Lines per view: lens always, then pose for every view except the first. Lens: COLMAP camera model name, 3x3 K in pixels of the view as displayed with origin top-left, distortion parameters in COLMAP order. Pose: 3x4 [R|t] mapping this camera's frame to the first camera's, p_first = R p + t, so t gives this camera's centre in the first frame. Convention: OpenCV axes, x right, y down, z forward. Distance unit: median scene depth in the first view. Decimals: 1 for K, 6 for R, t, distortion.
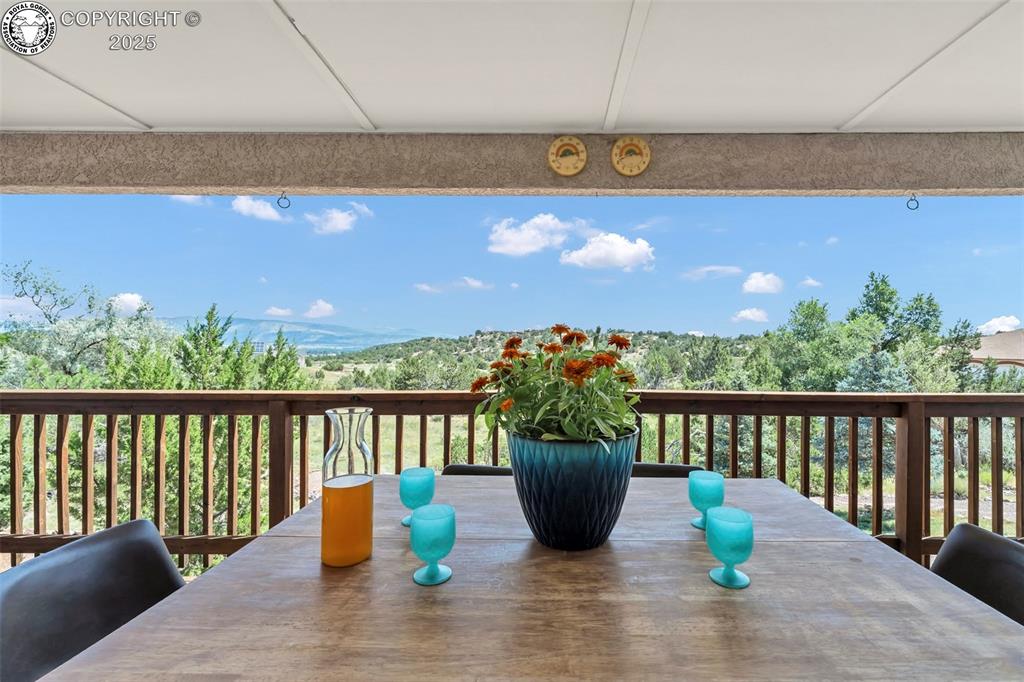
lens RADIAL K [[467.4, 0, 516.4], [0, 467.4, 343.7], [0, 0, 1]] dist [-0.013166, 0.000238]
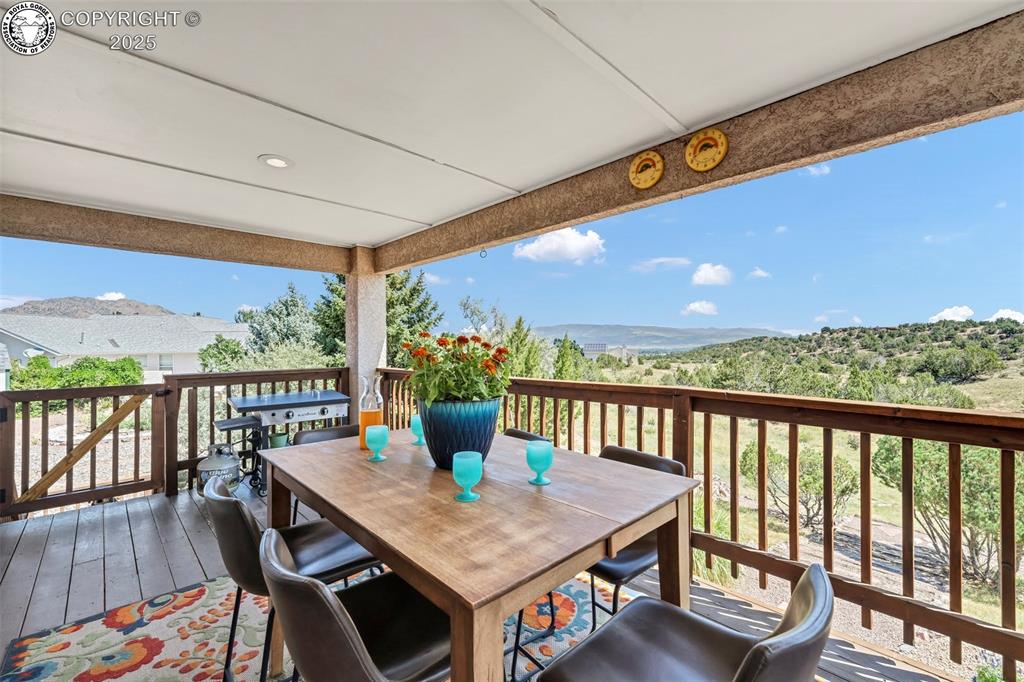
lens RADIAL K [[467.4, 0, 516.4], [0, 467.4, 343.7], [0, 0, 1]] dist [-0.013166, 0.000238]
pose [[0.660445, -0.009505, -0.750814, 0.696258], [0.007489, 0.999954, -0.006071, 0.007714], [0.750837, -0.001613, 0.660485, 0.049505]]
